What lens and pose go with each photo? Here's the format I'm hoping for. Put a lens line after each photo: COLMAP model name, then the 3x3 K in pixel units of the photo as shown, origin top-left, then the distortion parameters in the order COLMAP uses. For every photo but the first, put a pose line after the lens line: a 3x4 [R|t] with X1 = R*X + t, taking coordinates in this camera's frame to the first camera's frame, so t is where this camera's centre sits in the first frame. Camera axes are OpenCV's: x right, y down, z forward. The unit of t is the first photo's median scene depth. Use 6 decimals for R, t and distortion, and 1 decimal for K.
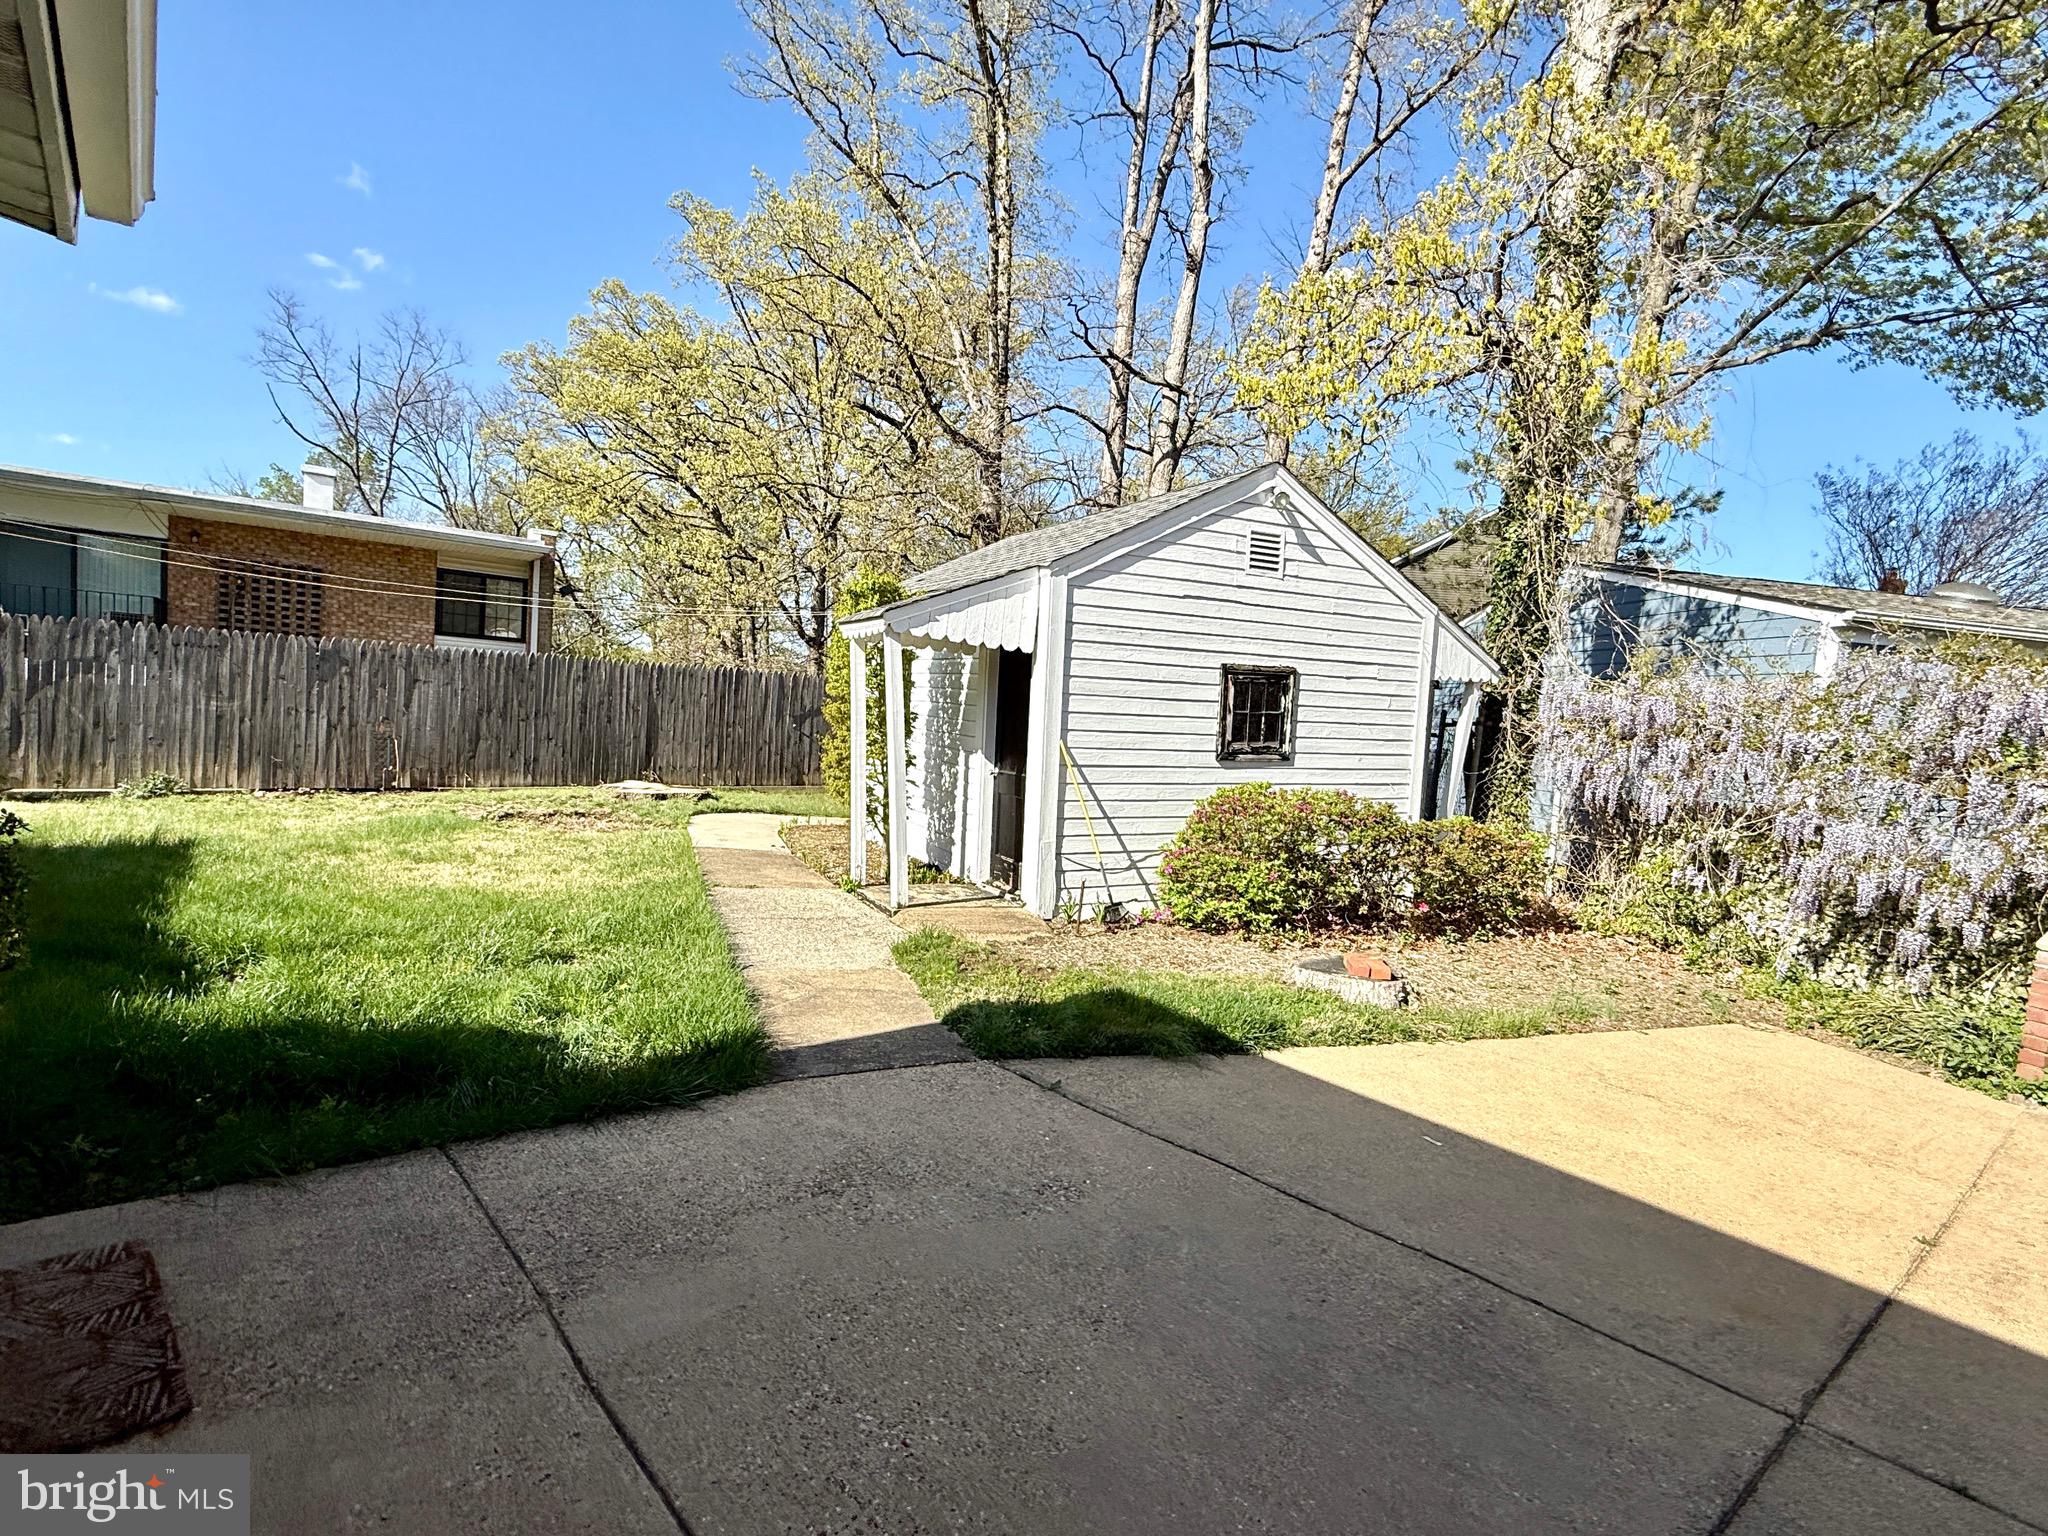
lens RADIAL K [[1003.6, 0, 1018.3], [0, 1003.6, 762.5], [0, 0, 1]] dist [-0.000265, 0.000109]
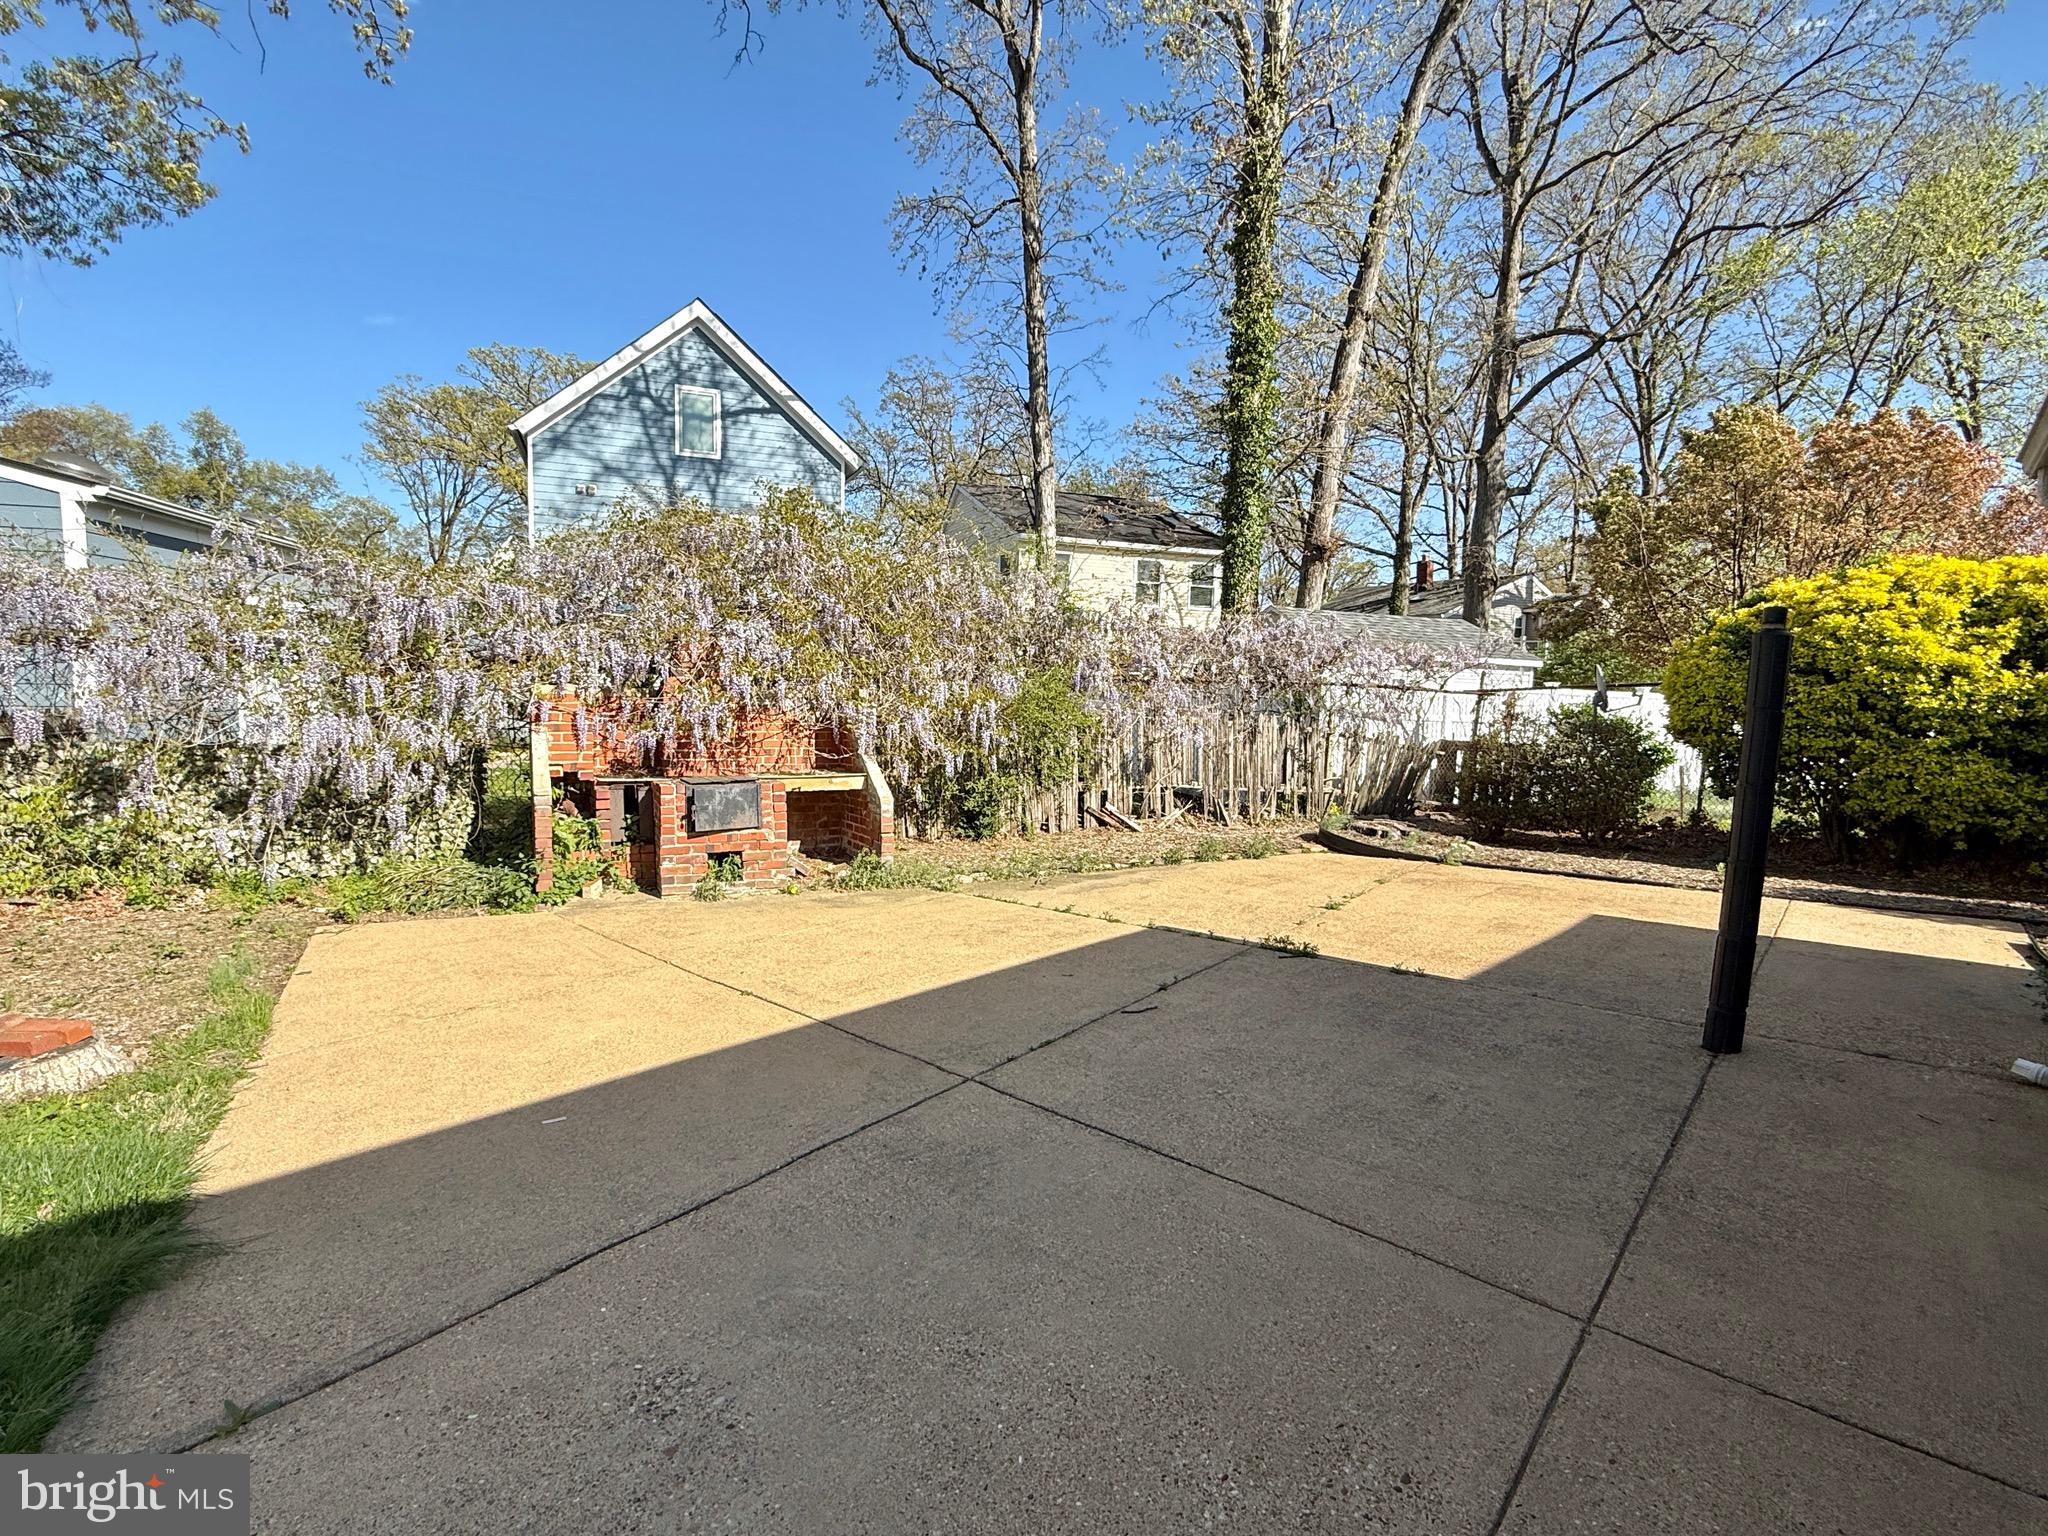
lens RADIAL K [[993.1, 0, 1024.0], [0, 993.1, 768.0], [0, 0, 1]] dist [0.000970, 0.000078]
pose [[-0.134056, -0.166447, 0.976895, -0.586368], [0.015401, 0.985324, 0.169997, -0.109201], [-0.990854, 0.037835, -0.129525, 0.826047]]
